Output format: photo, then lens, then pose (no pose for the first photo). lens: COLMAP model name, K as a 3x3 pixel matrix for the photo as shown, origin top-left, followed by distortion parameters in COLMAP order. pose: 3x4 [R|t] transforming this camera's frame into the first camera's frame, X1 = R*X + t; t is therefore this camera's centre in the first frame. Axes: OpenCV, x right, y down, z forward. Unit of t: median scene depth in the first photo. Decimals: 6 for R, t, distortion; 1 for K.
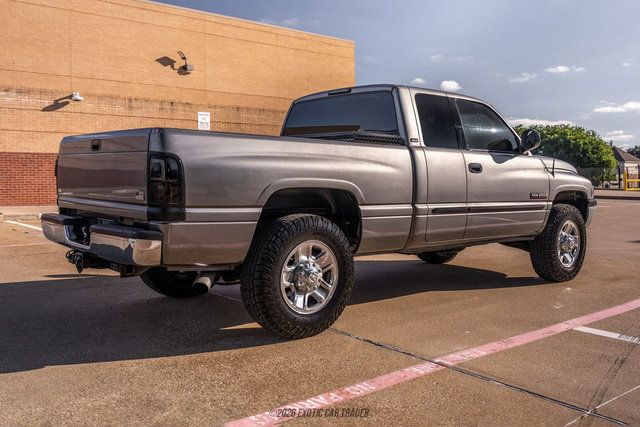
lens RADIAL K [[572.7, 0, 320.0], [0, 572.7, 213.5], [0, 0, 1]] dist [-0.011797, -0.009019]
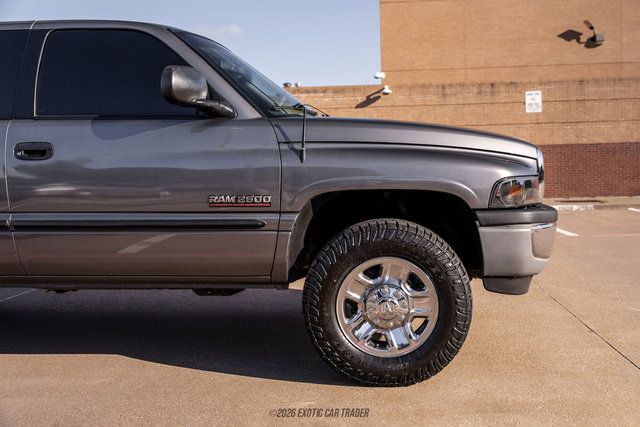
lens RADIAL K [[607.2, 0, 320.0], [0, 607.2, 213.5], [0, 0, 1]] dist [0.006599, -0.005418]
pose [[0.724134, 0.026546, -0.689148, 0.194656], [-0.022733, 0.999635, 0.014618, -0.007408], [0.689284, 0.005081, 0.724473, 0.167095]]
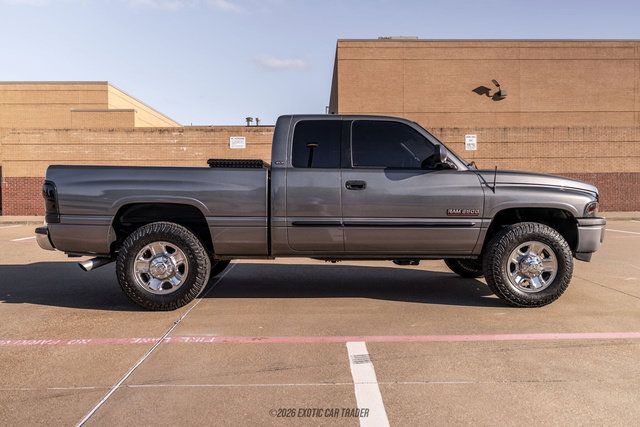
lens RADIAL K [[496.8, 0, 312.4], [0, 496.8, 215.1], [0, 0, 1]] dist [-0.002604, 0.001356]
pose [[0.783783, 0.020710, -0.620689, 0.173268], [-0.031420, 0.999486, -0.006327, -0.003435], [0.620239, 0.024461, 0.784031, 0.048897]]
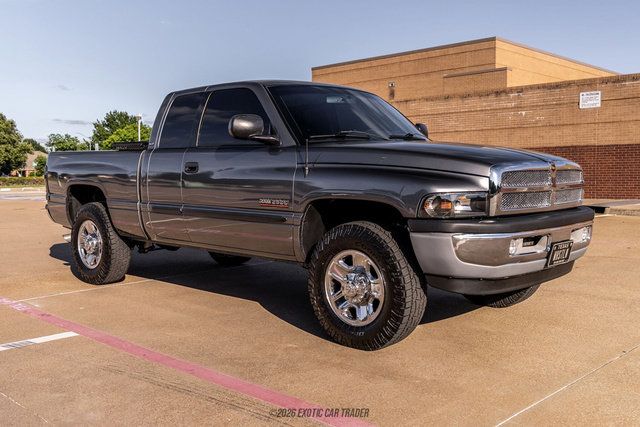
lens RADIAL K [[607.2, 0, 320.0], [0, 607.2, 213.5], [0, 0, 1]] dist [0.006599, -0.005418]
pose [[0.120341, 0.066297, -0.990516, 0.284128], [-0.053328, 0.996759, 0.060236, -0.016640], [0.991299, 0.045573, 0.123486, 0.239128]]
